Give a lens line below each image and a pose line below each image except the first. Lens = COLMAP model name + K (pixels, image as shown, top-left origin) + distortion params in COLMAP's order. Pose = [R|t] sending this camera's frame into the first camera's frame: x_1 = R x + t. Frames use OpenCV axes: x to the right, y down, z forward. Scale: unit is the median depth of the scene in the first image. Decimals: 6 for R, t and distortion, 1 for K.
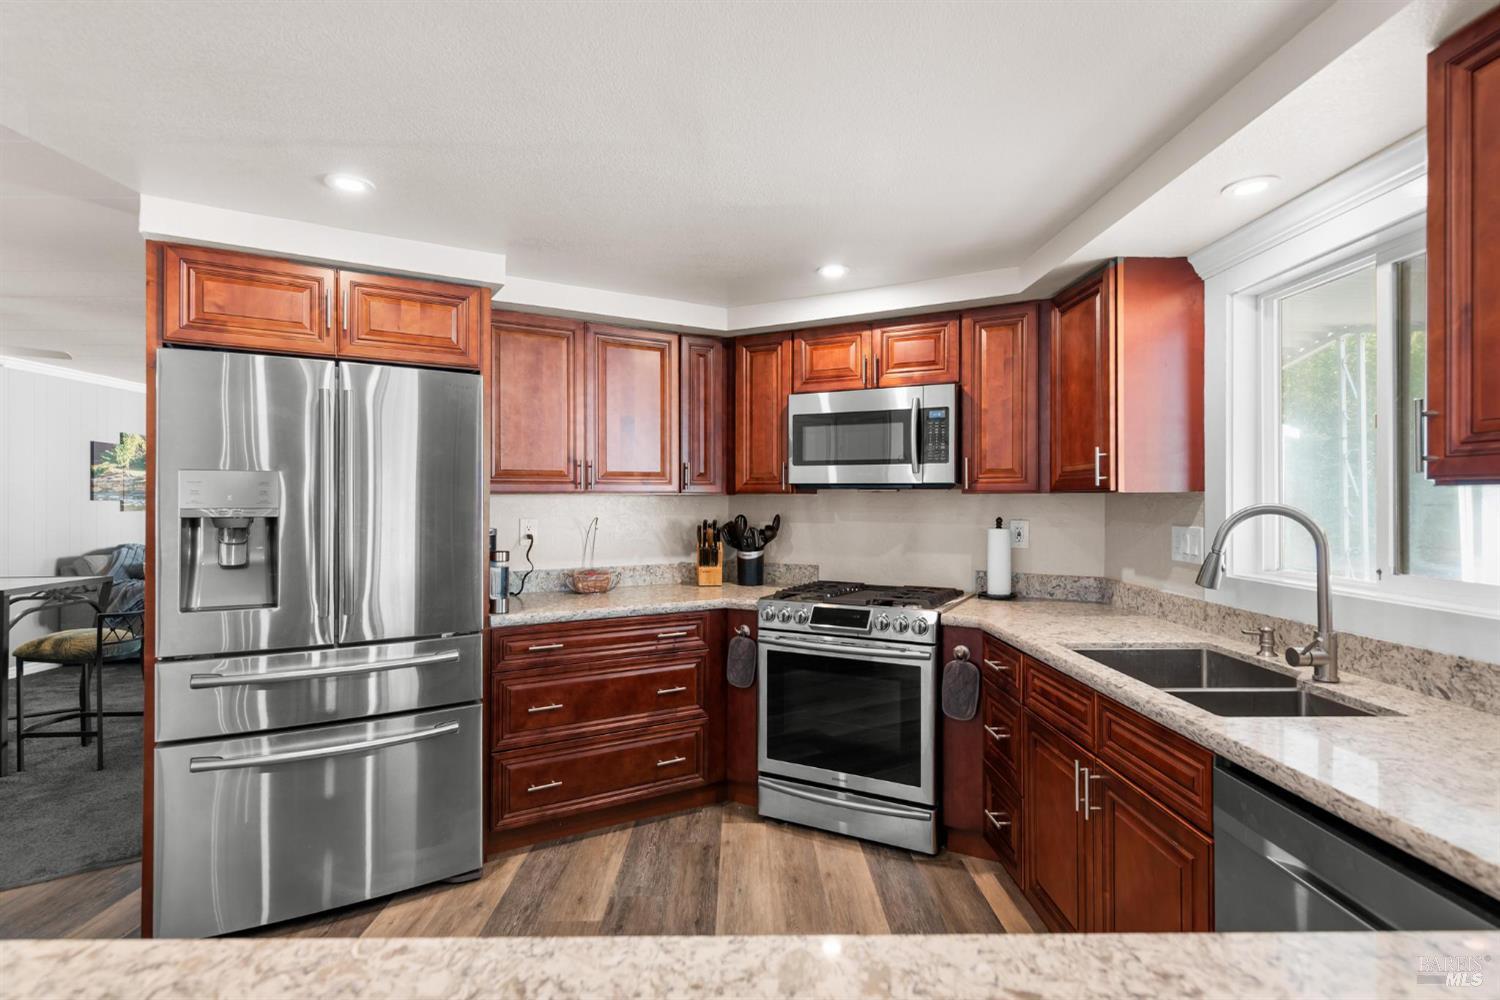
lens RADIAL K [[735.8, 0, 750.4], [0, 735.8, 502.9], [0, 0, 1]] dist [0.001456, 0.000538]
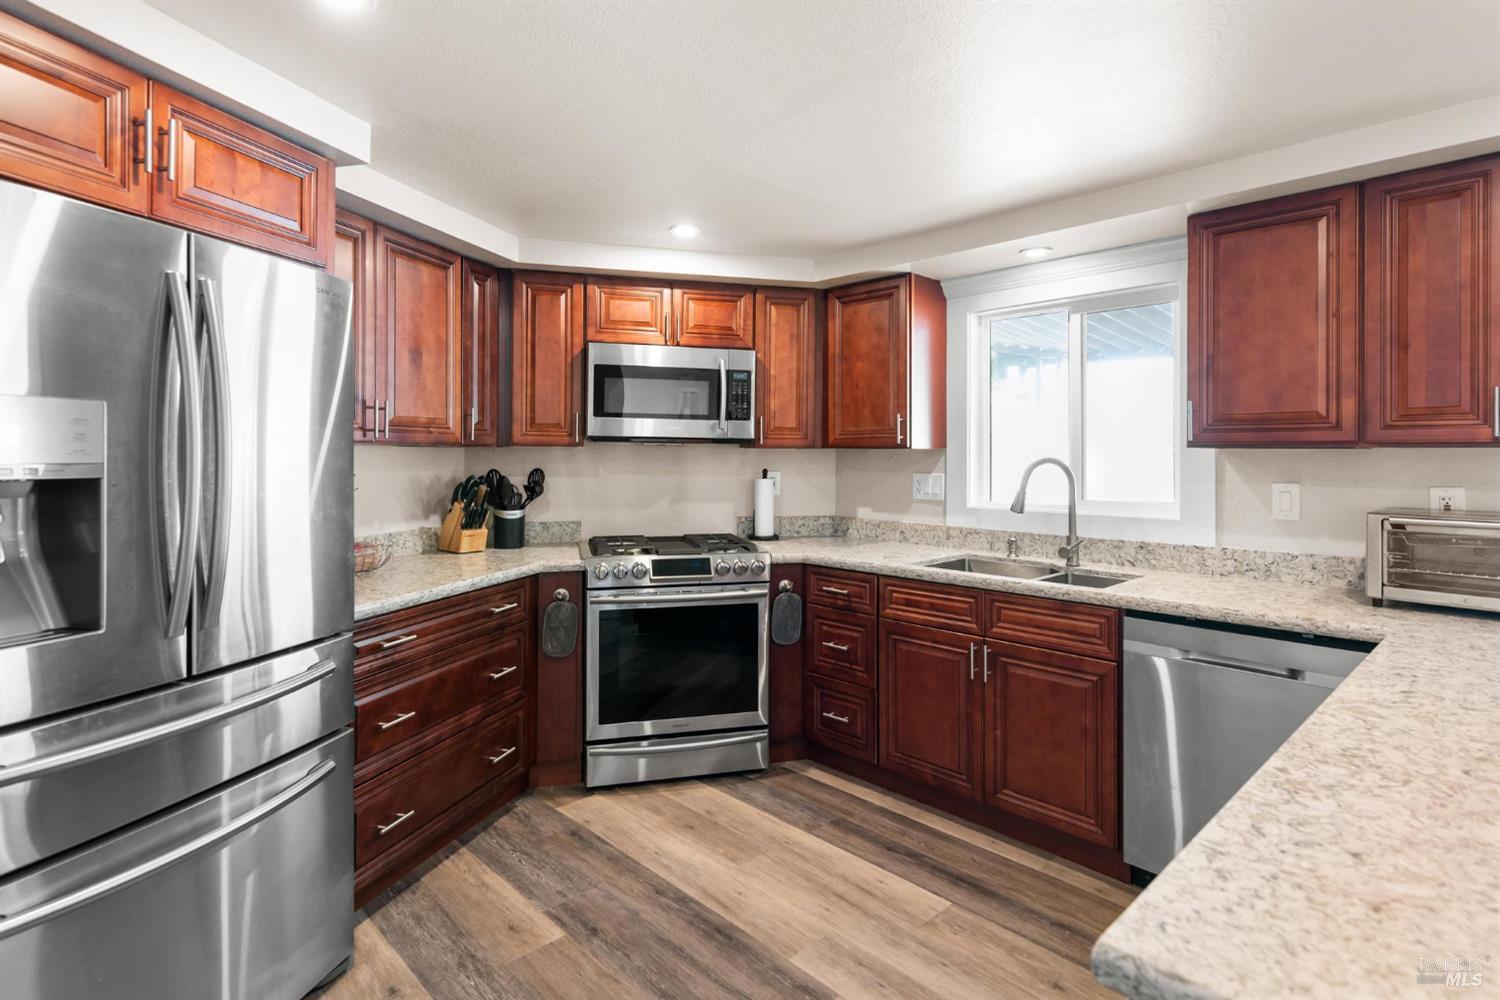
lens RADIAL K [[762.3, 0, 764.8], [0, 762.3, 455.5], [0, 0, 1]] dist [0.002534, 0.000357]
pose [[0.726263, 0.002564, 0.687412, -0.530650], [-0.001471, 0.999997, -0.002177, 0.001347], [-0.687415, 0.000570, 0.726265, 0.146735]]
